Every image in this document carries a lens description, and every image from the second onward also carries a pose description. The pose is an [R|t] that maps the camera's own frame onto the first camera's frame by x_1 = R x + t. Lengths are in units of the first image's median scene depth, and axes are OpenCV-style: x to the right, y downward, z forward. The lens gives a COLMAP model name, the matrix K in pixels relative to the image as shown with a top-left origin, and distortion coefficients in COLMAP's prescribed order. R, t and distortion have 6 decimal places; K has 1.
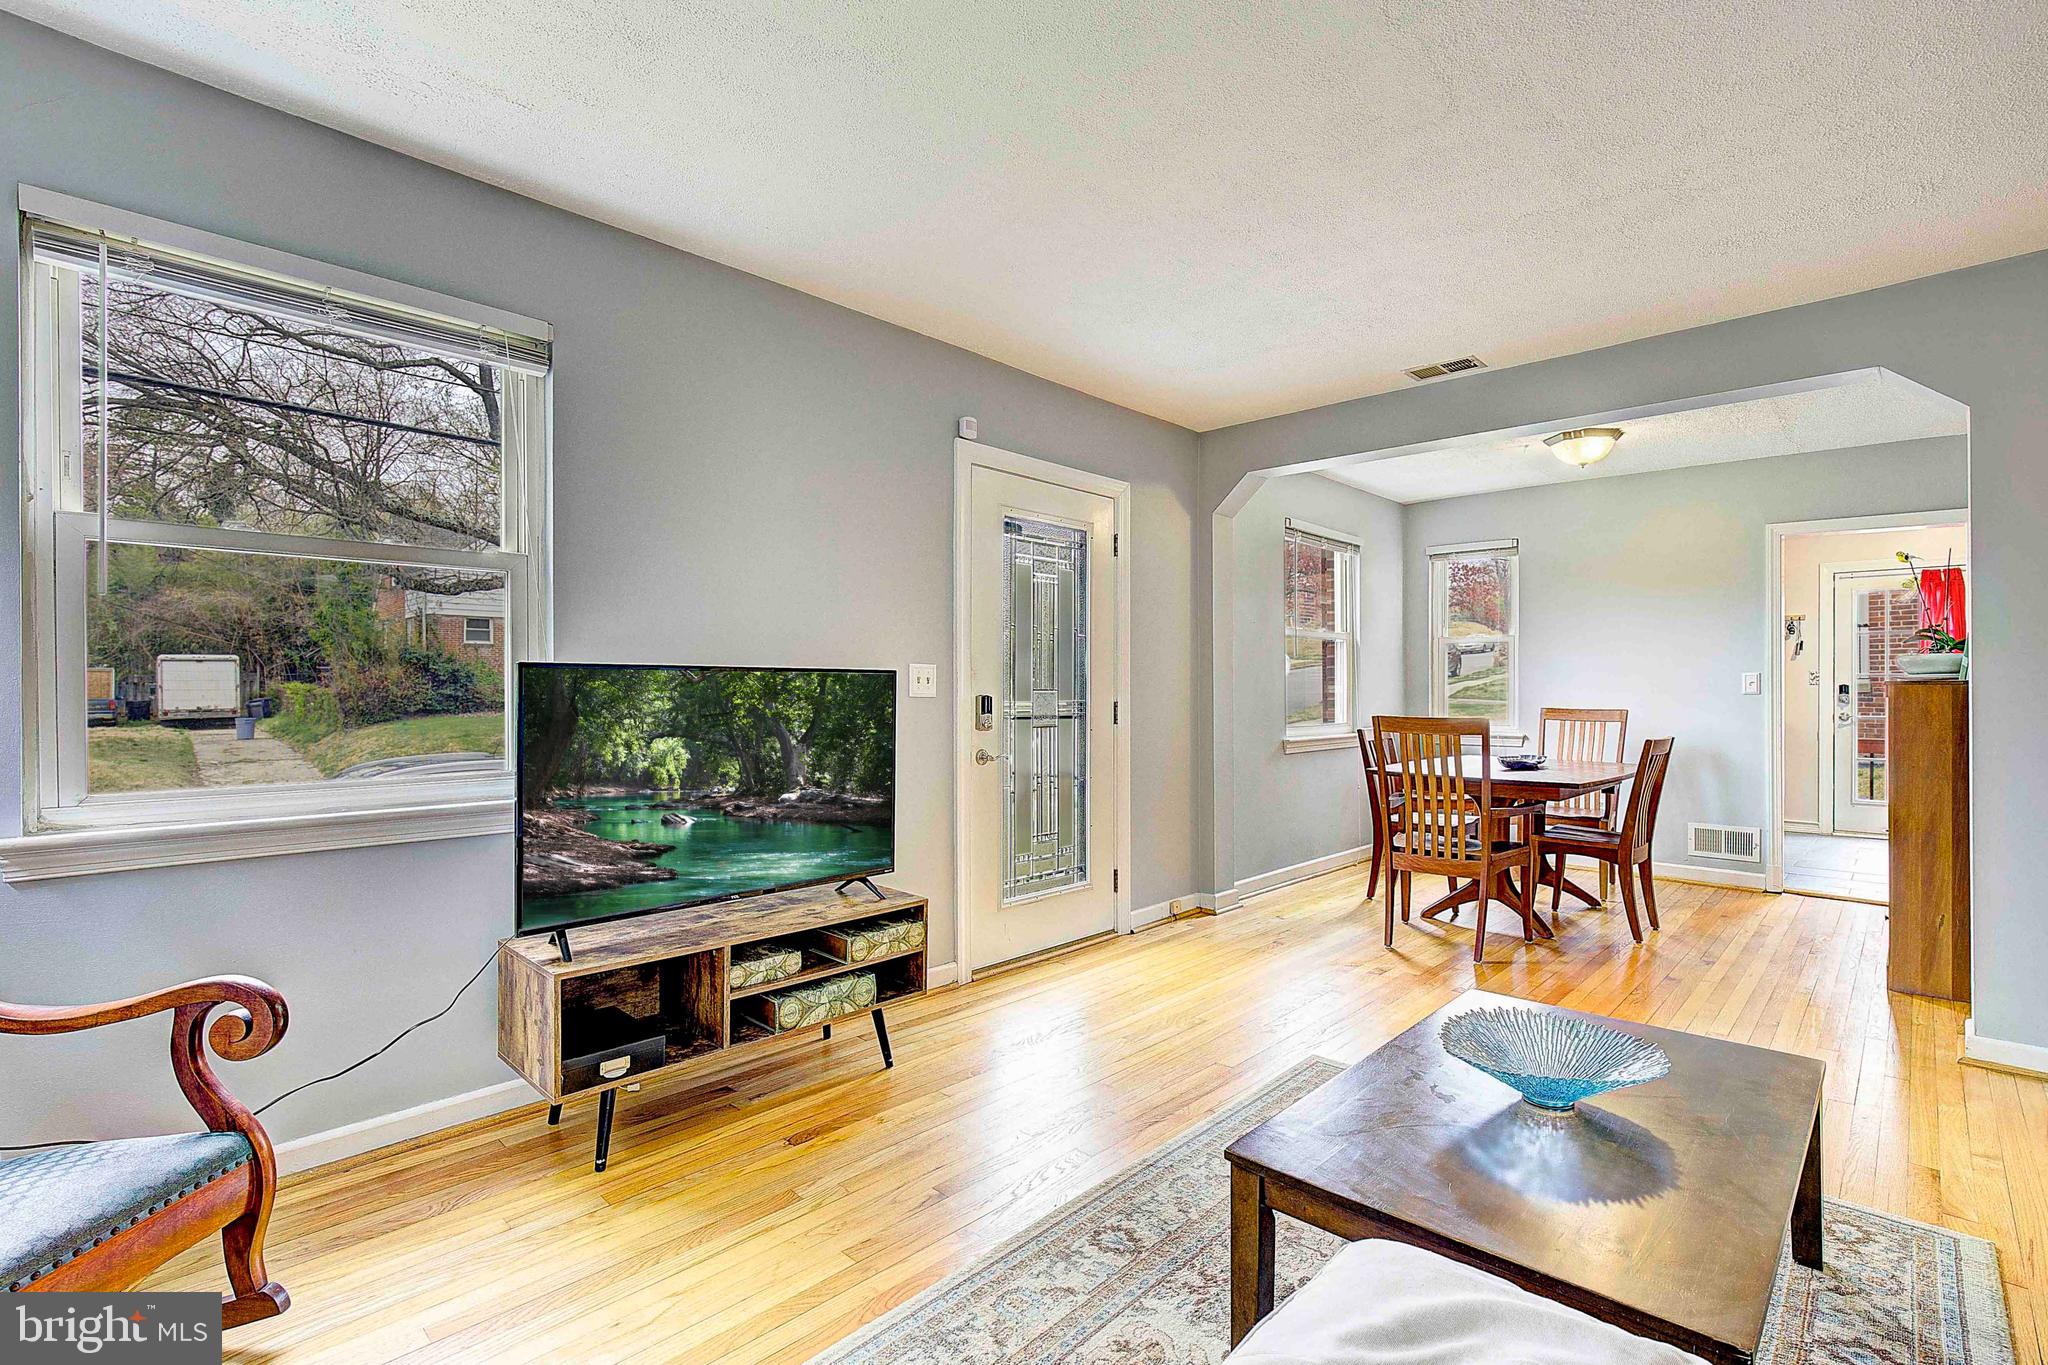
lens RADIAL K [[948.1, 0, 1039.3], [0, 948.1, 684.1], [0, 0, 1]] dist [-0.020998, 0.003557]
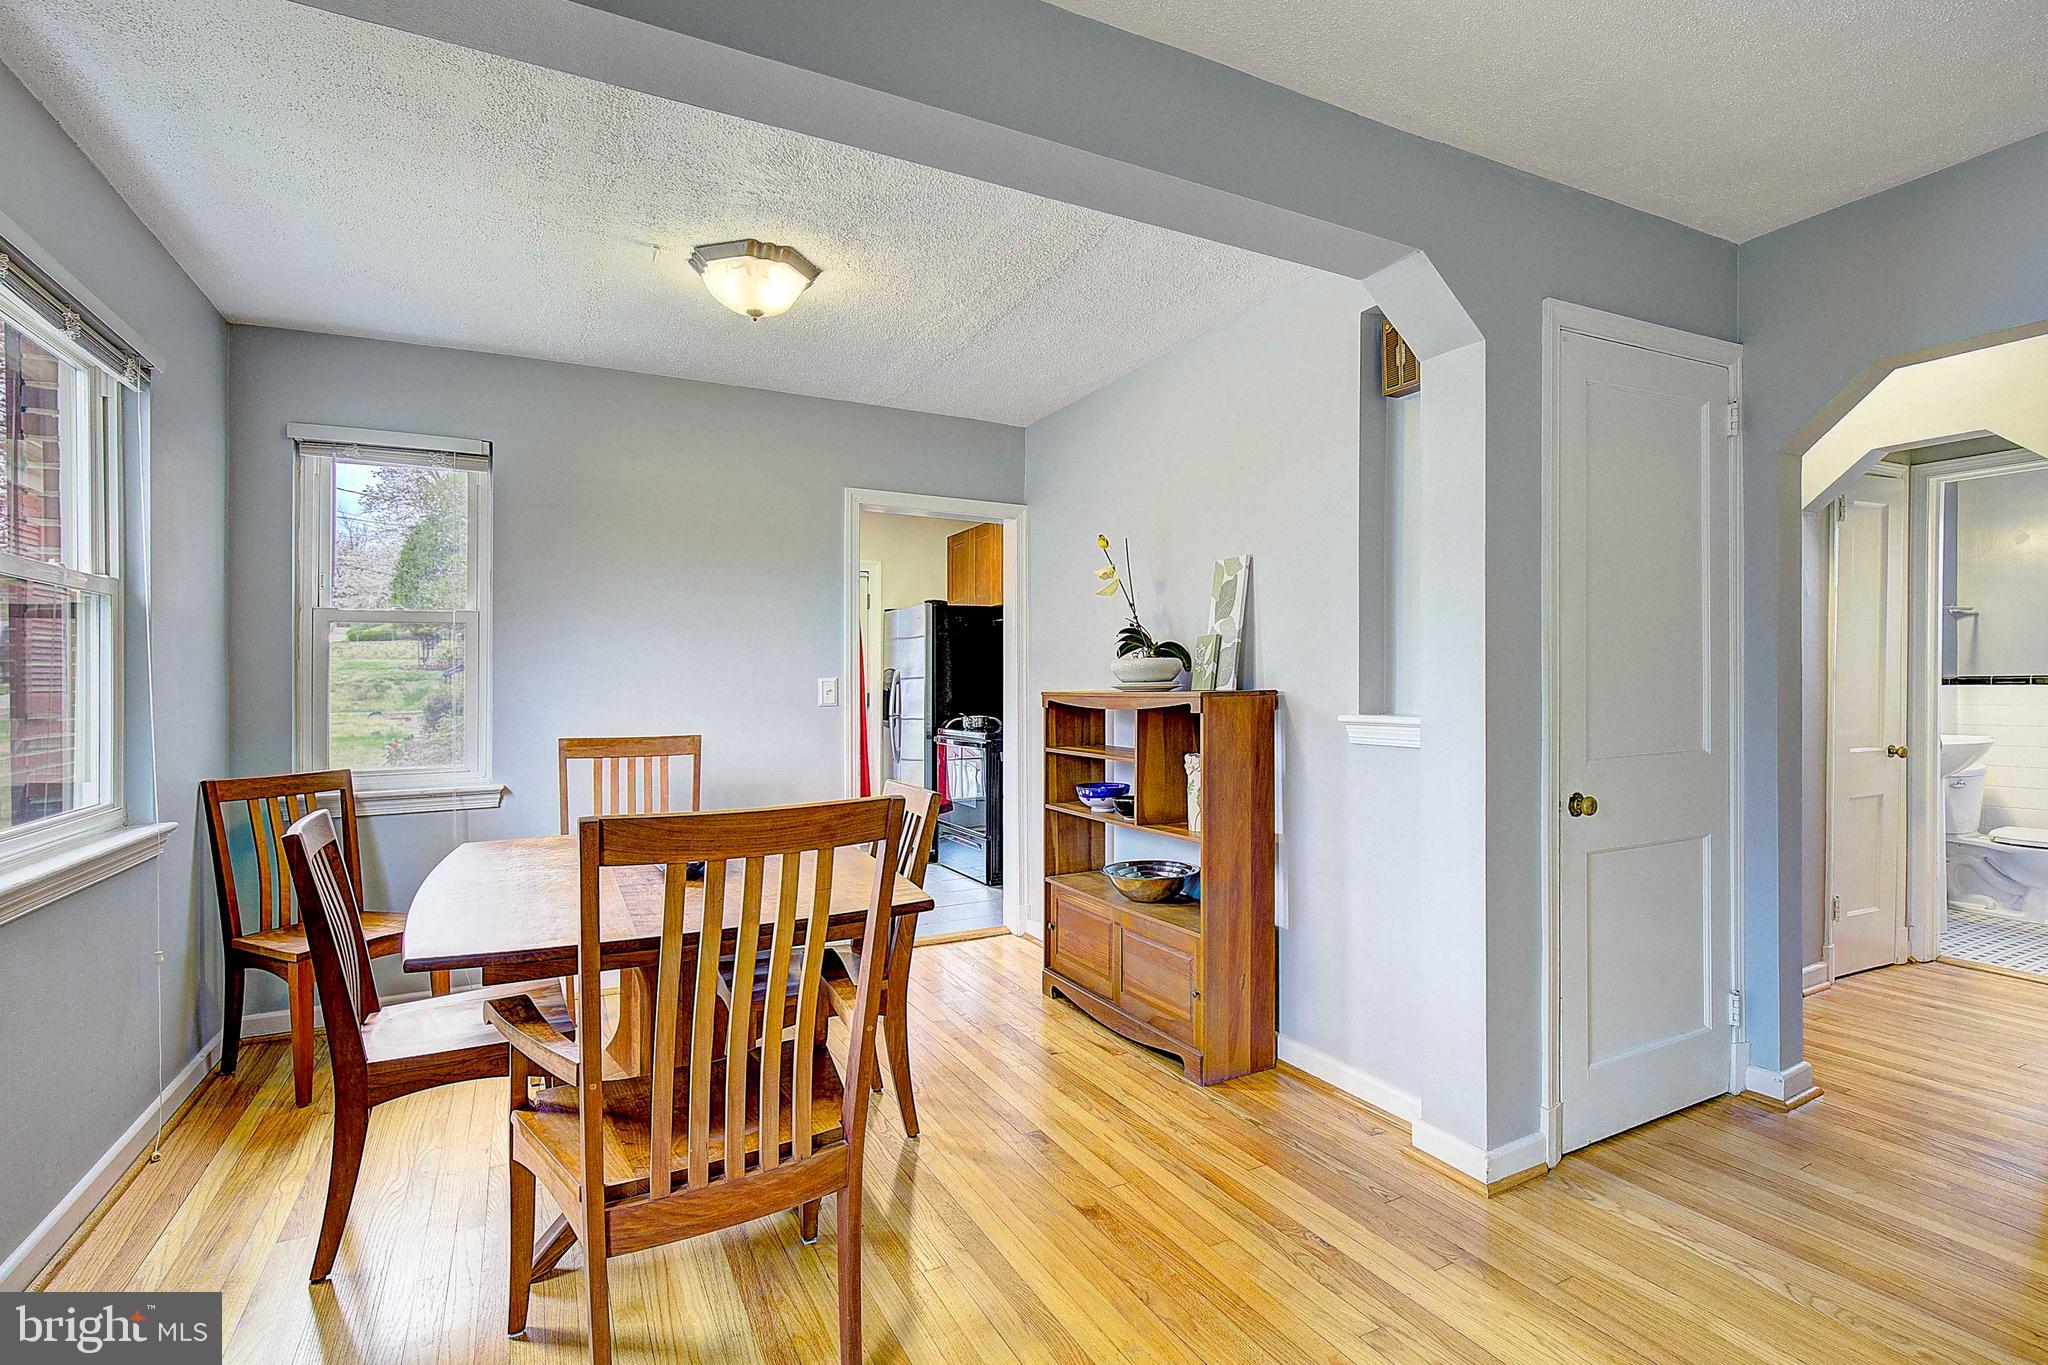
lens RADIAL K [[948.1, 0, 1021.5], [0, 948.1, 689.8], [0, 0, 1]] dist [-0.020998, 0.003557]
pose [[0.329742, -0.015929, 0.943937, 0.077837], [0.009500, 0.999863, 0.013554, -0.011117], [-0.944023, 0.004498, 0.329848, 0.576395]]
